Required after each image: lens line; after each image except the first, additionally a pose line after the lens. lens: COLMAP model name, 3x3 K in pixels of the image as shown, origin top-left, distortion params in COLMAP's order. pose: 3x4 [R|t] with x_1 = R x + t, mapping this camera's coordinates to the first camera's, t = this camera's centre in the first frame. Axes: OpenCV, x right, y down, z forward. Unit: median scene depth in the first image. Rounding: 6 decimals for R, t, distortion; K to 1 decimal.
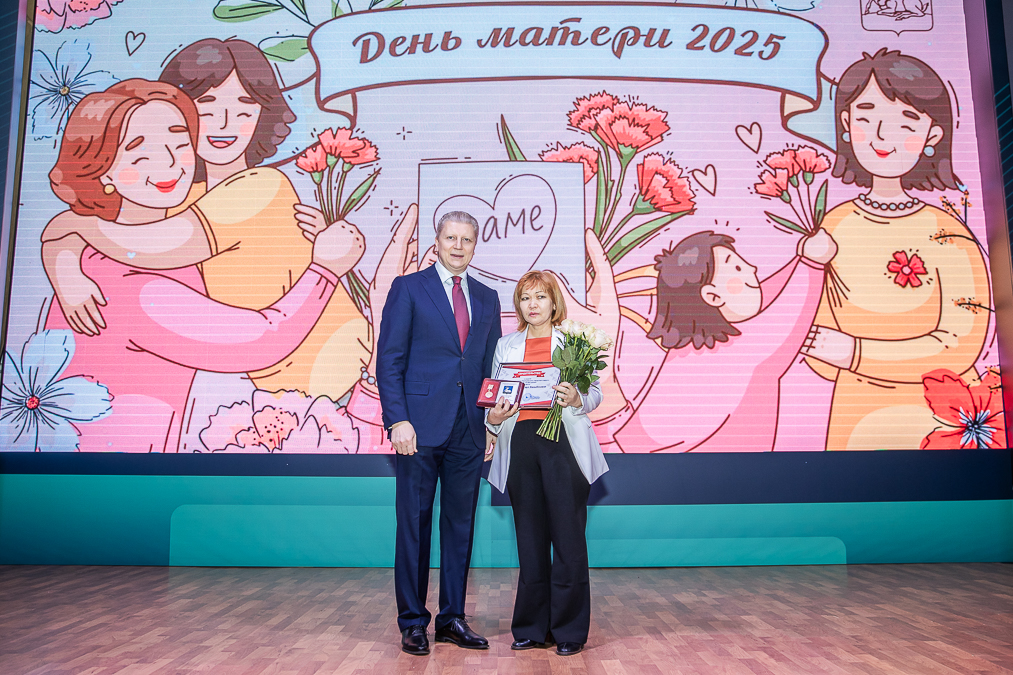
lens RADIAL K [[850.9, 0, 511.5], [0, 850.9, 339.2], [0, 0, 1]] dist [-0.076589, 0.100991]
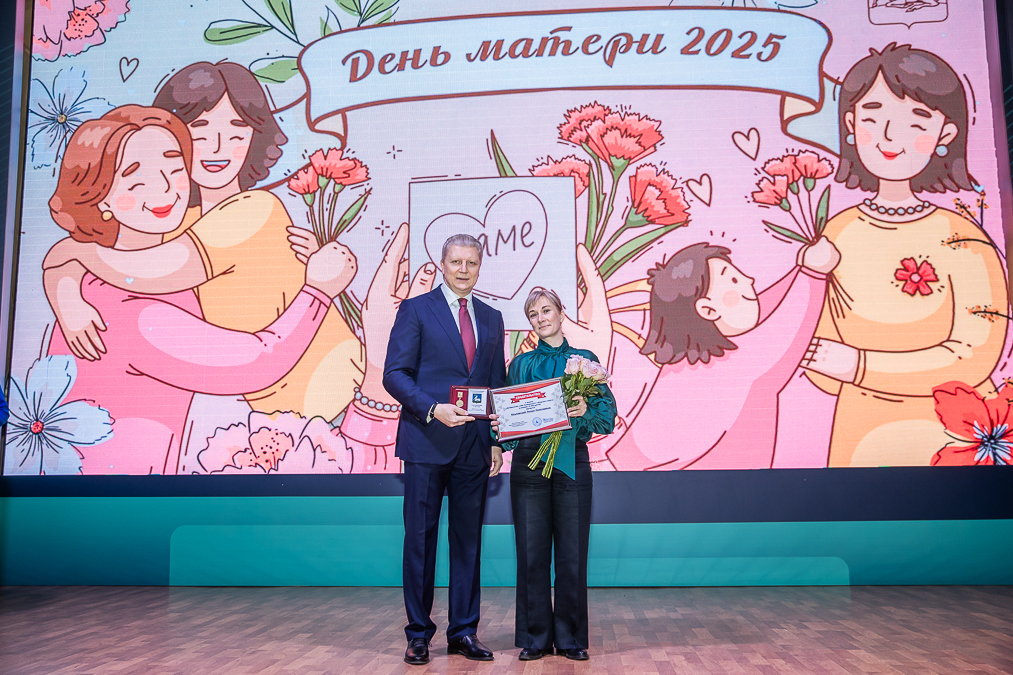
lens RADIAL K [[960.8, 0, 502.8], [0, 960.8, 344.5], [0, 0, 1]] dist [-0.029837, 0.110456]
pose [[0.996732, -0.017814, -0.078792, 0.086442], [0.017893, 0.999840, 0.000300, -0.014940], [0.078774, -0.001709, 0.996891, -0.118417]]
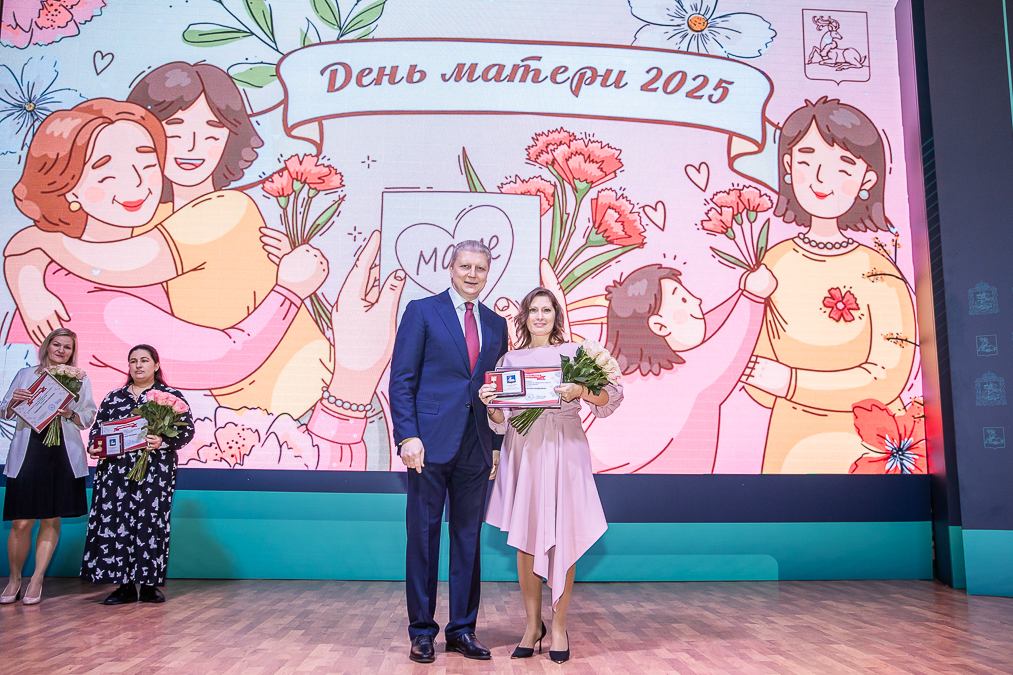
lens RADIAL K [[861.2, 0, 520.4], [0, 861.2, 354.5], [0, 0, 1]] dist [-0.064985, 0.103341]
pose [[0.998139, 0.021299, 0.057137, 0.003583], [-0.021119, 0.999770, -0.003762, -0.007392], [-0.057204, 0.002549, 0.998359, -0.059546]]
